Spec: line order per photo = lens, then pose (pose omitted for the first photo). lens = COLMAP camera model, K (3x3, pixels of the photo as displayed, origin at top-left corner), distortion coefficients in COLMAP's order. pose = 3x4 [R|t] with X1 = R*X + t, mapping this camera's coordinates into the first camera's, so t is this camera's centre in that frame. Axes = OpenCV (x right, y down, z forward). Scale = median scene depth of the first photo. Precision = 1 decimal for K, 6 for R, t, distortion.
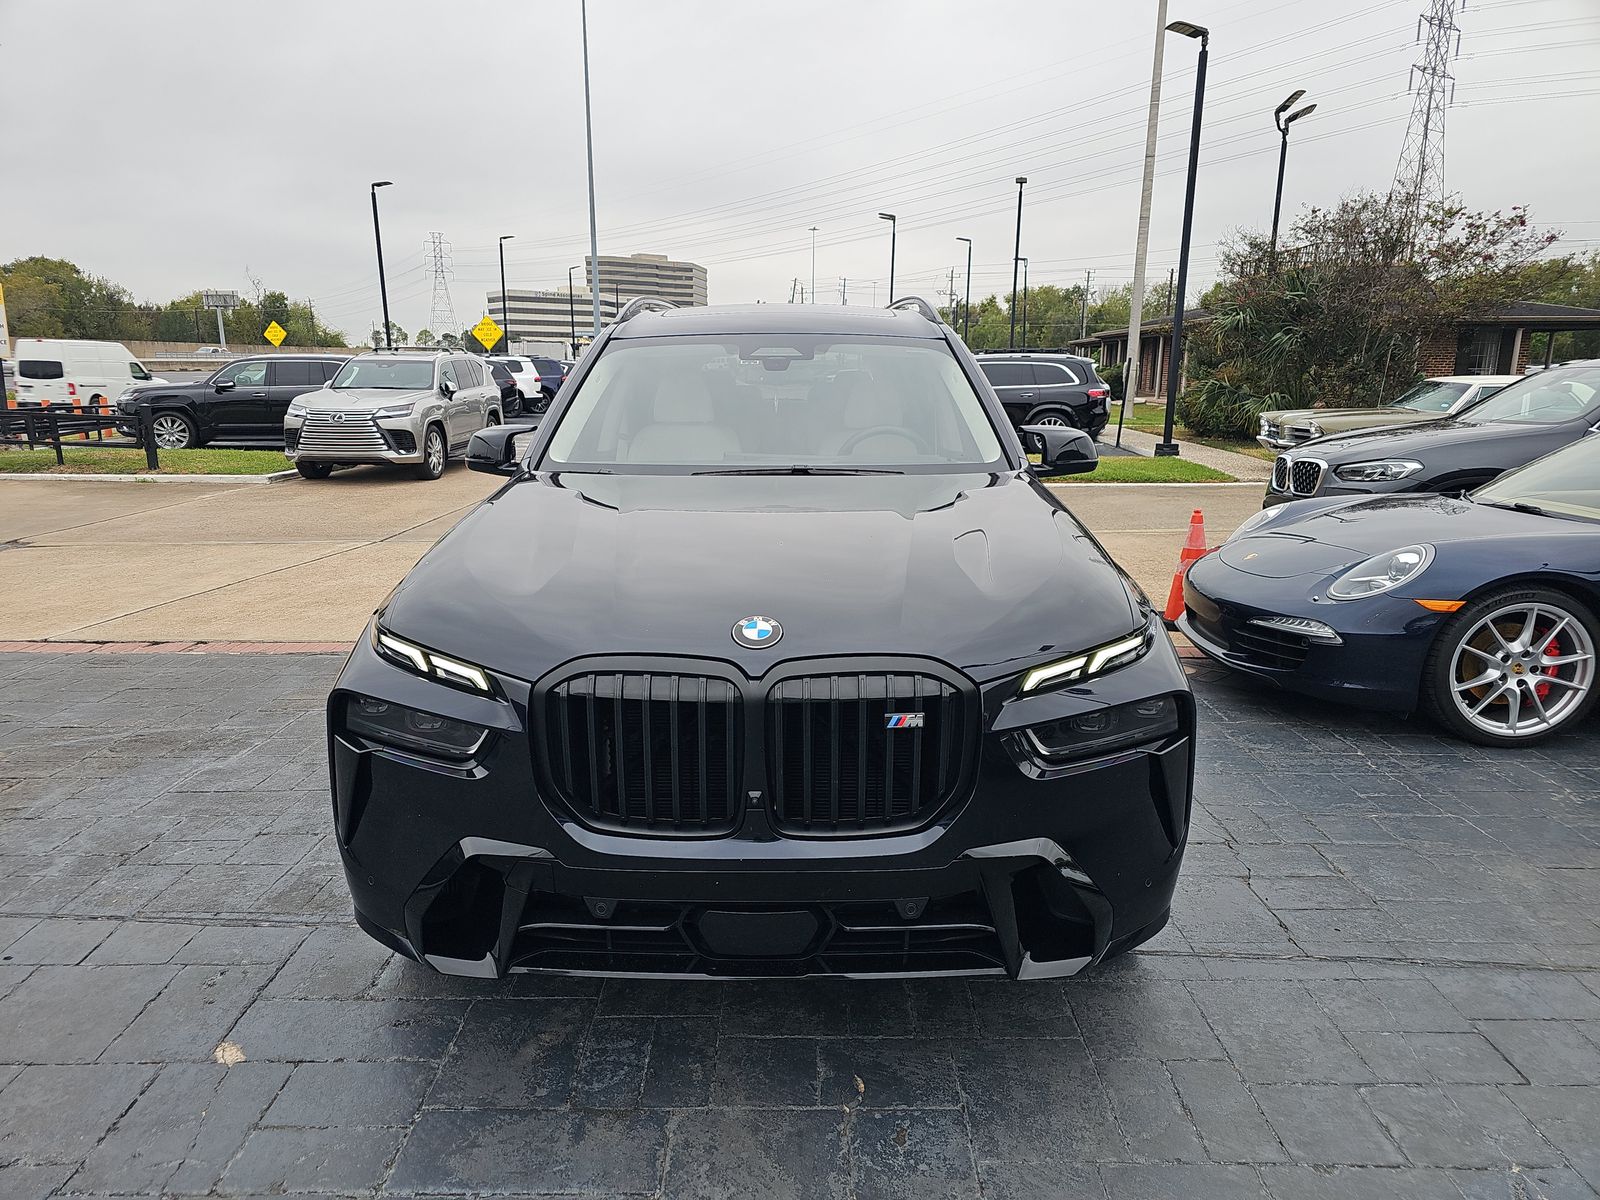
lens RADIAL K [[1066.9, 0, 796.6], [0, 1066.9, 607.8], [0, 0, 1]] dist [0.020630, -0.016541]
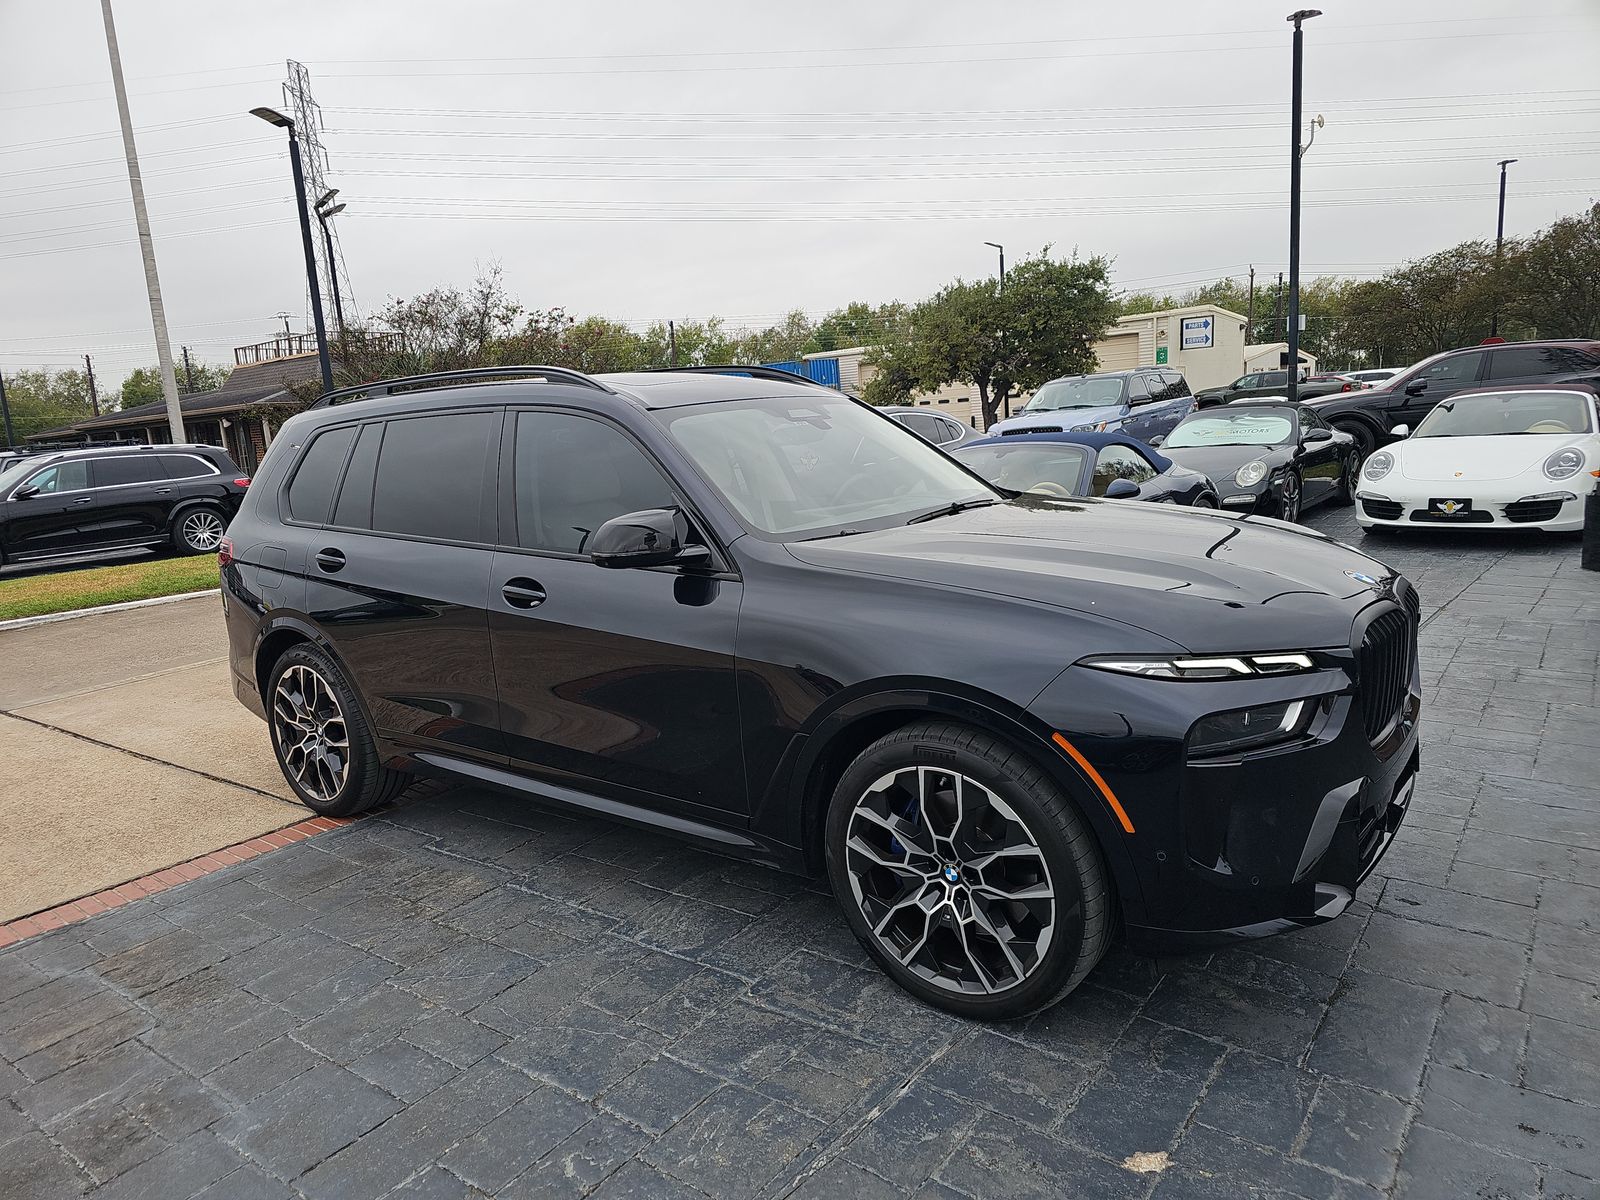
lens RADIAL K [[1066.9, 0, 798.6], [0, 1066.9, 595.4], [0, 0, 1]] dist [0.020630, -0.016541]
pose [[0.601551, -0.164971, 0.781614, -0.169711], [0.233399, 0.972046, 0.025534, -0.017925], [-0.763977, 0.167068, 0.623239, 0.073216]]
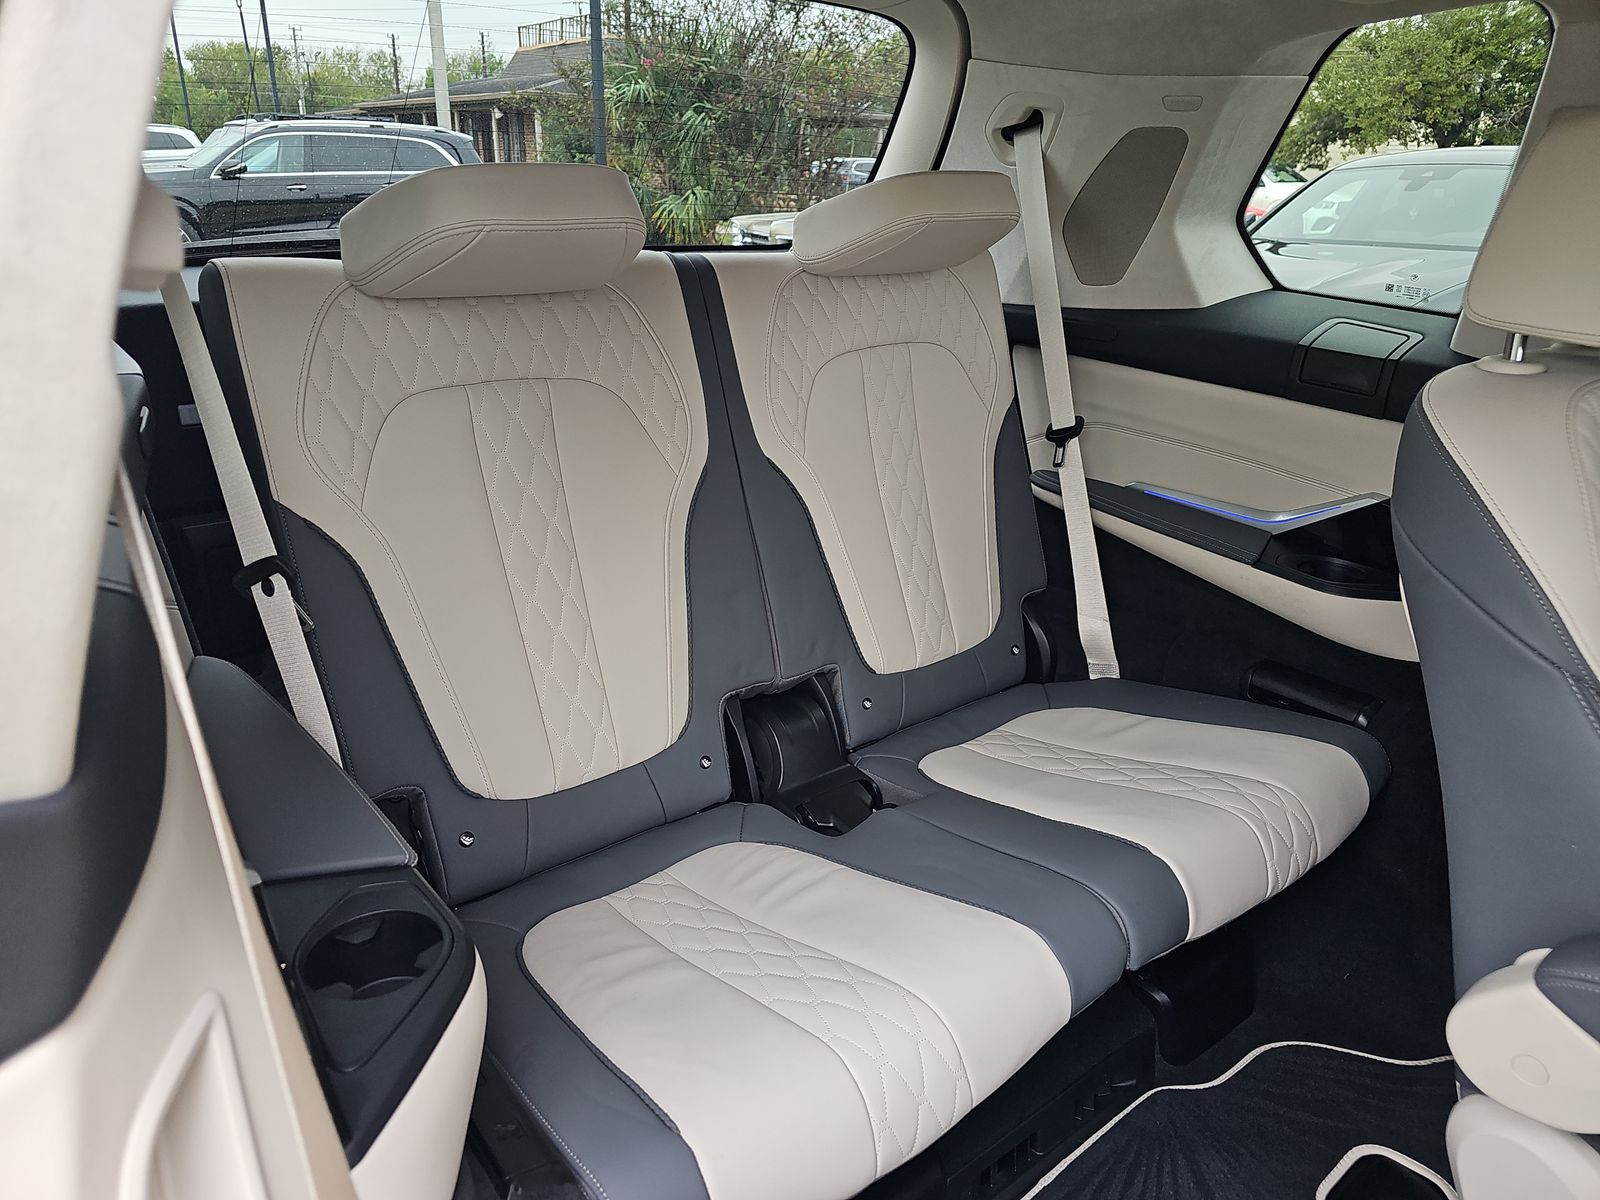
lens RADIAL K [[1066.9, 0, 795.3], [0, 1066.9, 598.4], [0, 0, 1]] dist [0.020630, -0.016541]
pose [[0.784338, -0.208824, 0.584129, -0.032755], [0.104775, 0.972703, 0.207051, -0.058386], [-0.611421, -0.101196, 0.784808, 0.282261]]
